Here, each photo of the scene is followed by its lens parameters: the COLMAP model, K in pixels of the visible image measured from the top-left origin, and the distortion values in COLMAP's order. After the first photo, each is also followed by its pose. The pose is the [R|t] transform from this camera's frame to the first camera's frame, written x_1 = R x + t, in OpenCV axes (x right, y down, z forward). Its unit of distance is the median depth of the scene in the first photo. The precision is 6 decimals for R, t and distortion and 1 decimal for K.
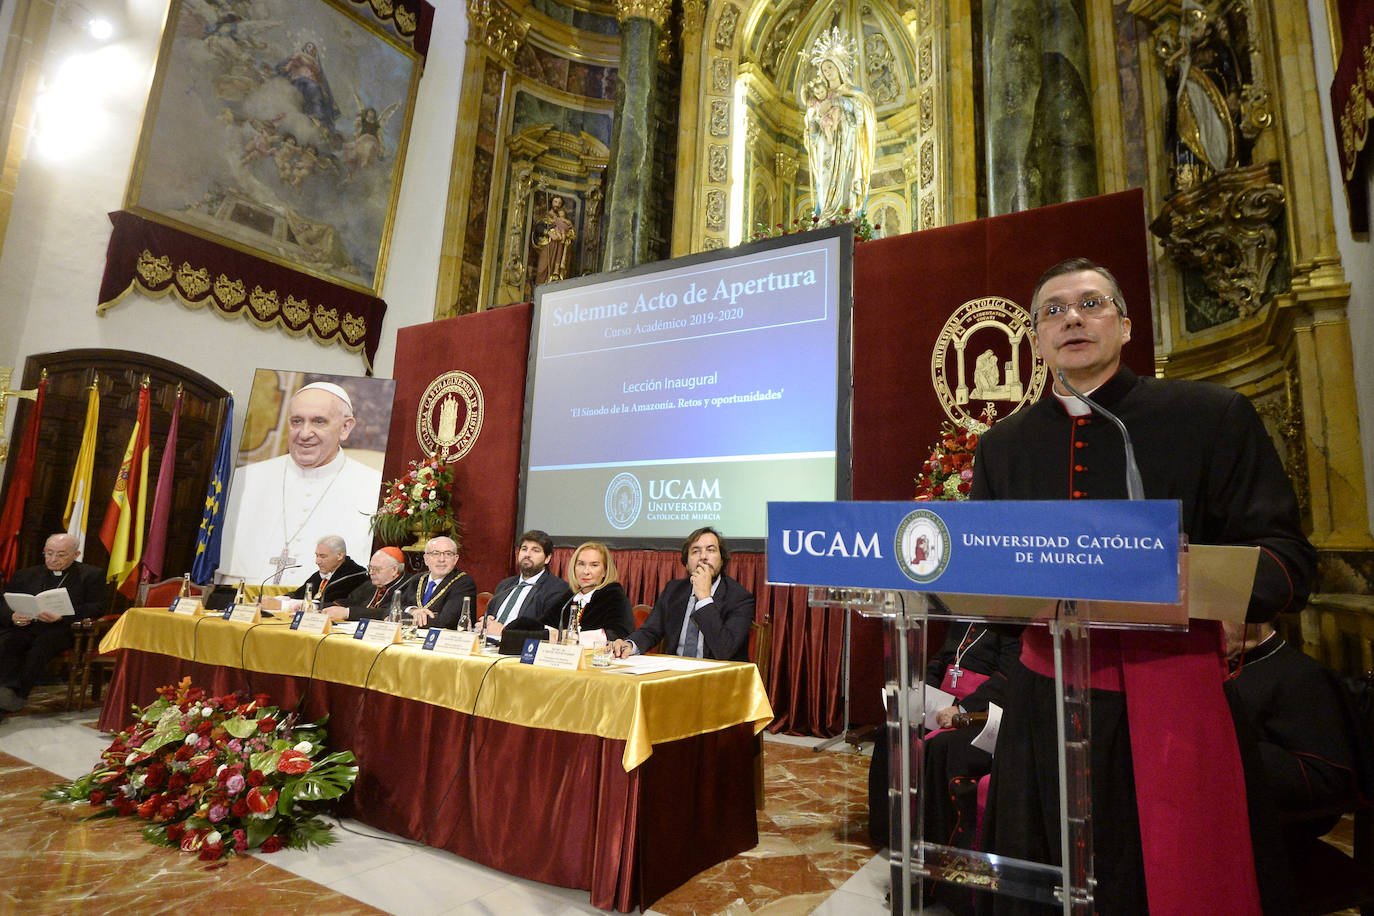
lens RADIAL K [[764.2, 0, 756.9], [0, 764.2, 441.1], [0, 0, 1]] dist [-0.073417, 0.027084]
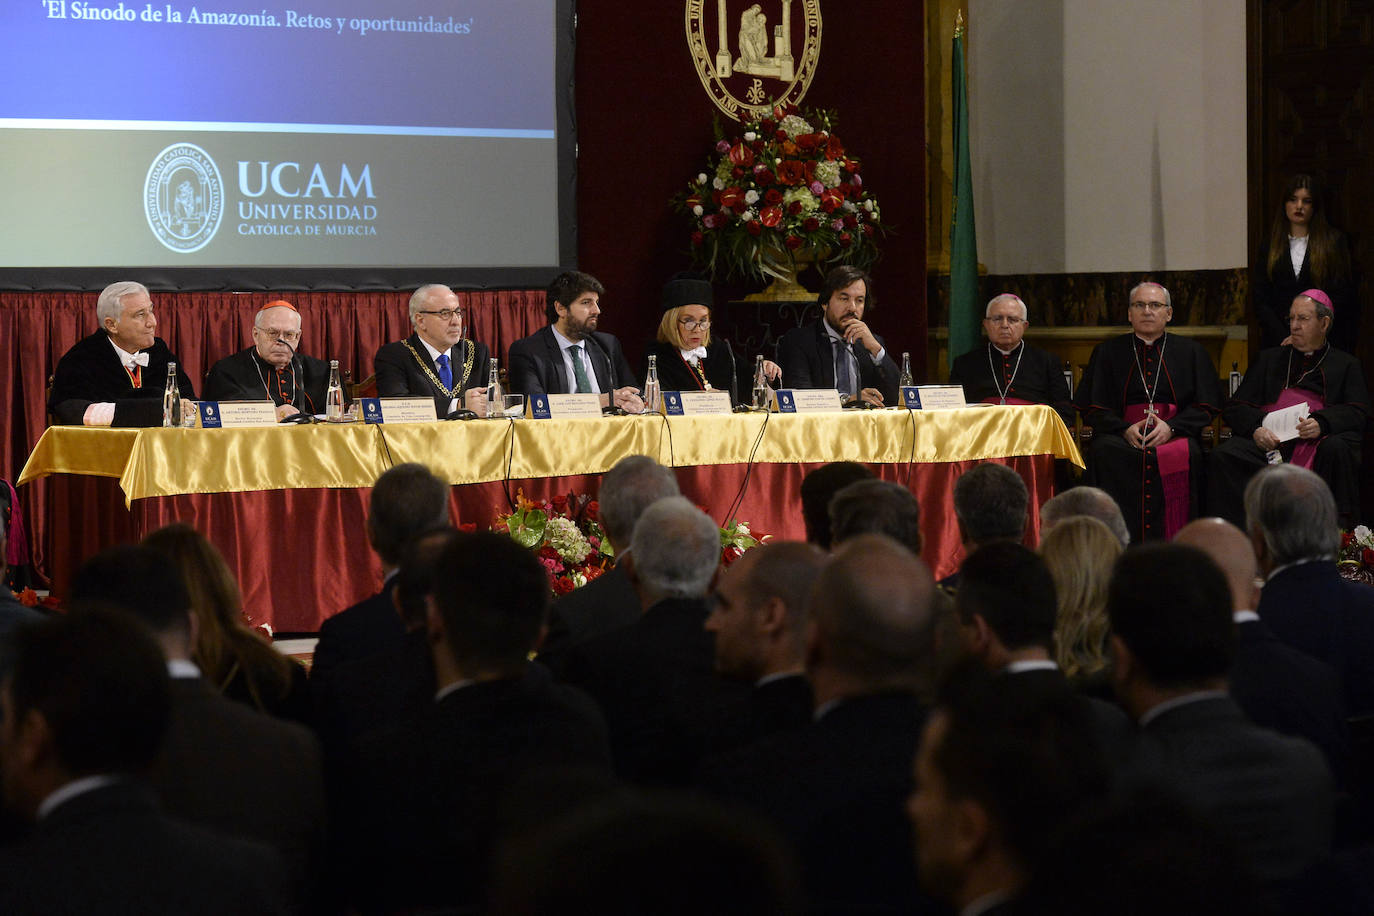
lens RADIAL K [[3499.2, 0, 687.0], [0, 3499.2, 458.0], [0, 0, 1]] dist [-0.095529, 0.165465]
pose [[0.457004, -0.070126, 0.886696, -2.028082], [-0.121068, 0.982705, 0.140118, -0.115726], [-0.881187, -0.171385, 0.440611, -0.358105]]
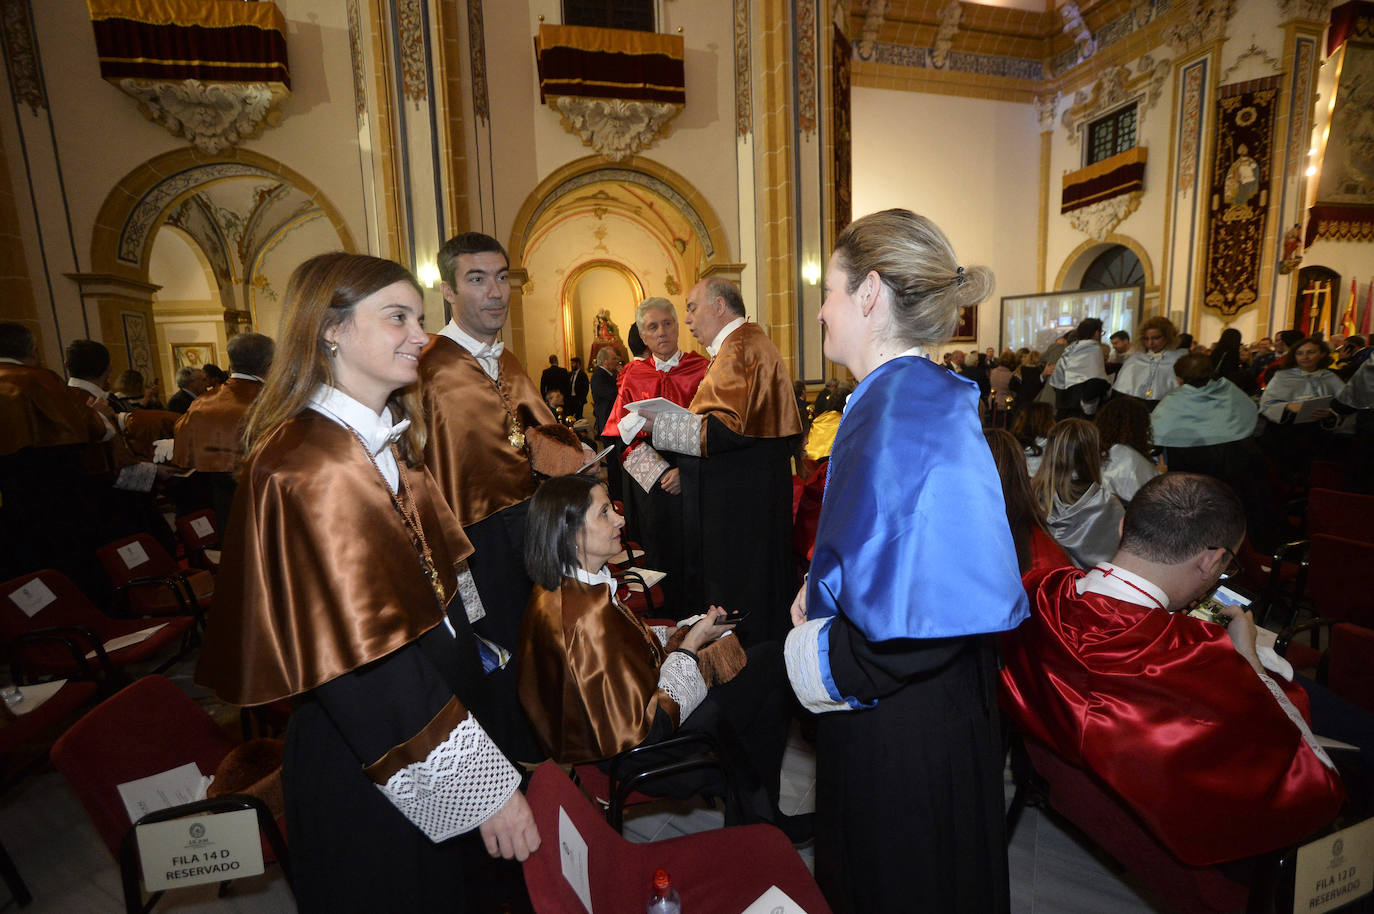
lens RADIAL K [[582.0, 0, 687.0], [0, 582.0, 457.0], [0, 0, 1]] dist [-0.038842, 0.011813]
pose [[0.660761, 0.057768, -0.748370, -0.821206], [0.172704, 0.958582, 0.226480, -0.309068], [0.730458, -0.278896, 0.623417, -1.951903]]
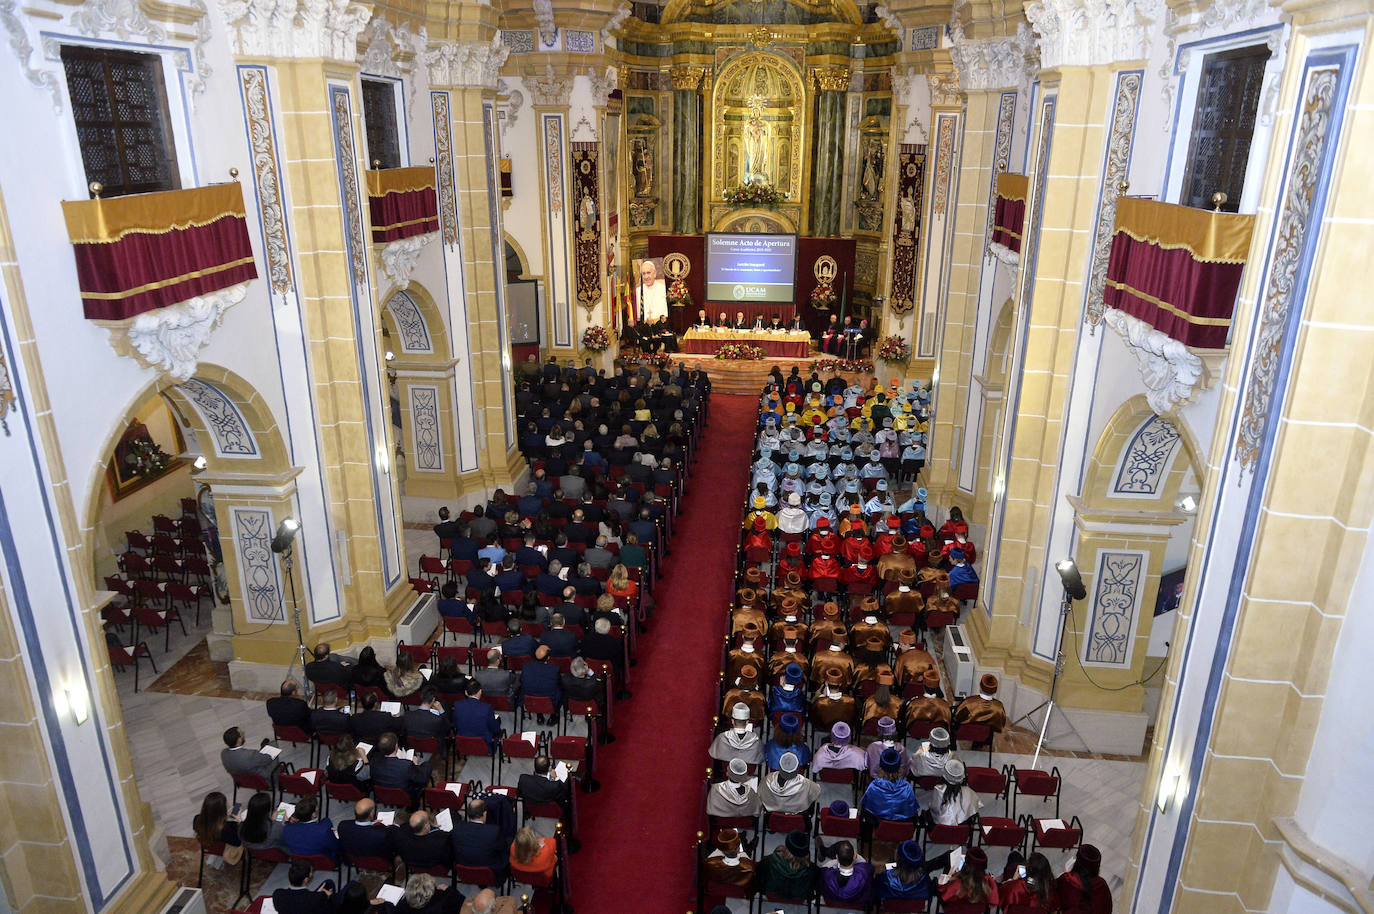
lens RADIAL K [[921.2, 0, 687.0], [0, 921.2, 457.0], [0, 0, 1]] dist [-0.004552, -0.000584]
pose [[0.923260, -0.149786, 0.353774, -2.279302], [-0.040287, 0.878037, 0.476894, -1.475717], [-0.382059, -0.454549, 0.804622, -3.273498]]
